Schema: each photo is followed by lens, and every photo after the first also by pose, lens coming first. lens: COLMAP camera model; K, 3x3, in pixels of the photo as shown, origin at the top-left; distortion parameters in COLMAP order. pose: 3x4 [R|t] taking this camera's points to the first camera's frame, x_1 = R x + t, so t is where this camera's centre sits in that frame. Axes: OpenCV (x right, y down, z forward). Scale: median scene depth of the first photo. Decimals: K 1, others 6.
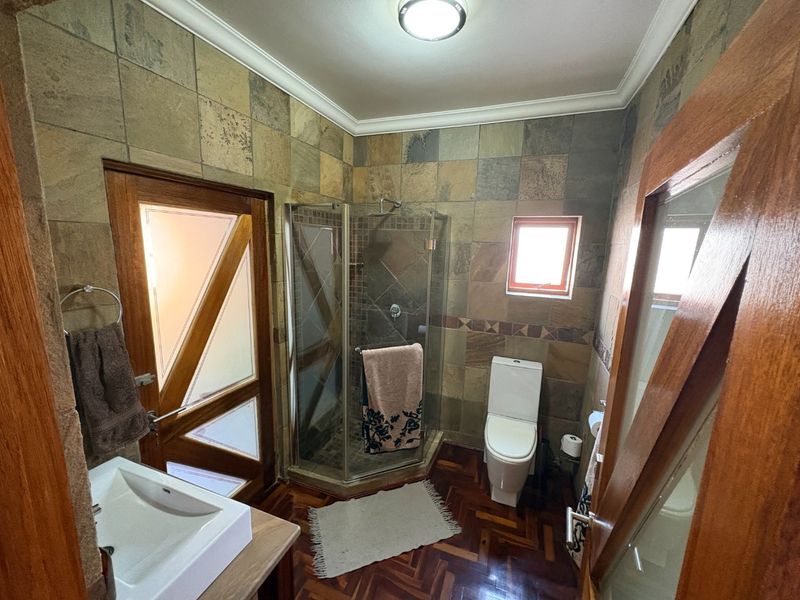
lens RADIAL K [[319.0, 0, 400.0], [0, 319.0, 300.0], [0, 0, 1]] dist [0.001956, 0.000106]
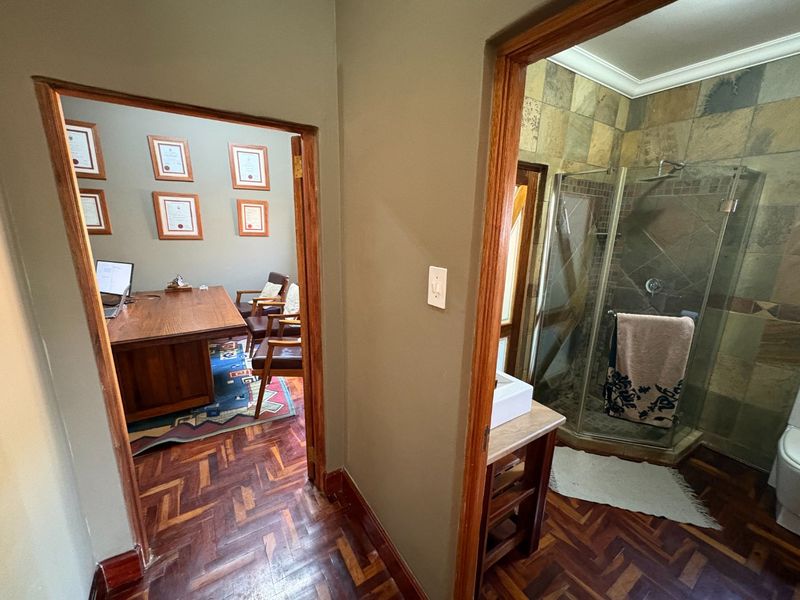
lens RADIAL K [[319.0, 0, 400.0], [0, 319.0, 300.0], [0, 0, 1]] dist [0.001956, 0.000106]
pose [[0.802871, 0.127890, -0.582274, -0.079876], [-0.104077, 0.991788, 0.074329, 0.104042], [0.586998, 0.000924, 0.809588, -0.220275]]
